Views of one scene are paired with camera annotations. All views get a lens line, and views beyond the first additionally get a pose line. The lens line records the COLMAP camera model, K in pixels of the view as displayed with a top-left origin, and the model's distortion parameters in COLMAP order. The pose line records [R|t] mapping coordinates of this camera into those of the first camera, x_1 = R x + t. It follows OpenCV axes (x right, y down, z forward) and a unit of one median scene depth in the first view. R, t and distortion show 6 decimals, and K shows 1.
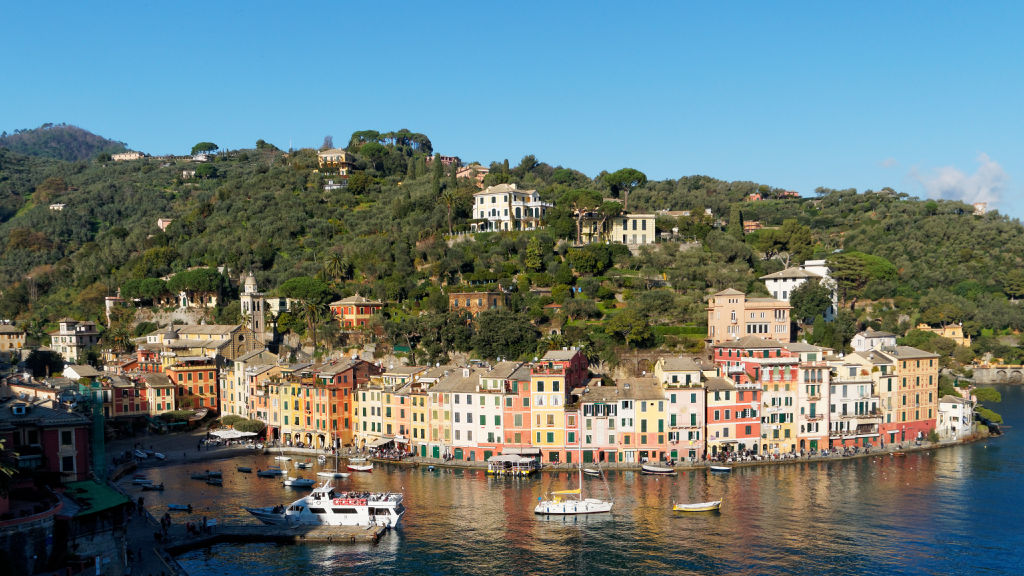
lens RADIAL K [[972.2, 0, 512.5], [0, 972.2, 372.0], [0, 0, 1]] dist [0.040010, 0.002217]
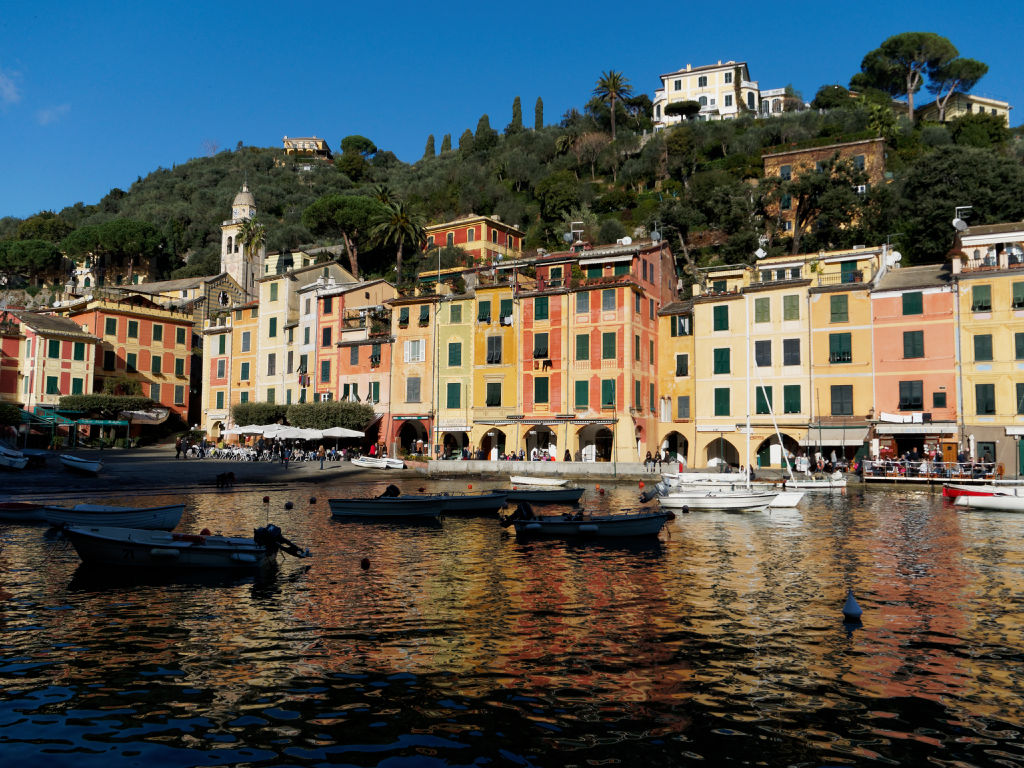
lens RADIAL K [[802.4, 0, 512.0], [0, 802.4, 384.0], [0, 0, 1]] dist [0.007660, 0.002431]
pose [[0.977163, 0.038936, 0.208894, -0.285961], [-0.009233, 0.989920, -0.141324, 0.090750], [-0.212291, 0.136168, 0.967673, 0.745480]]
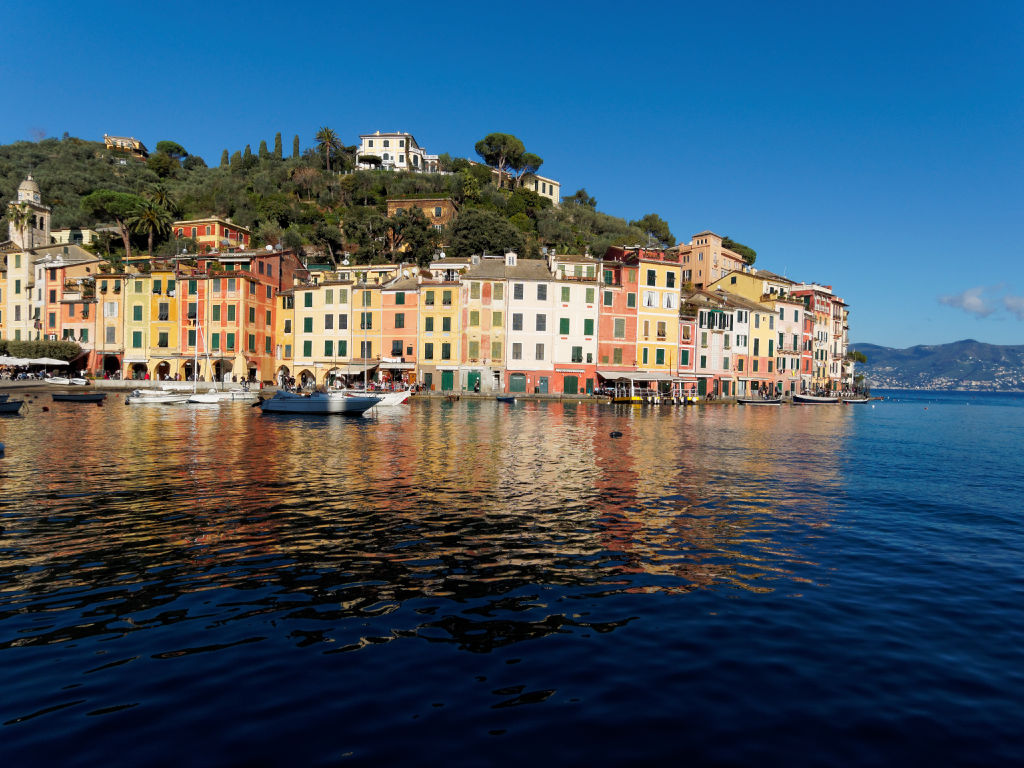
lens RADIAL K [[537.5, 0, 505.7], [0, 537.5, 386.6], [0, 0, 1]] dist [0.005312, 0.000091]
pose [[0.869920, 0.026965, 0.492456, -0.209416], [-0.003235, 0.998795, -0.048974, 0.095242], [-0.493183, 0.041011, 0.868959, 0.658998]]
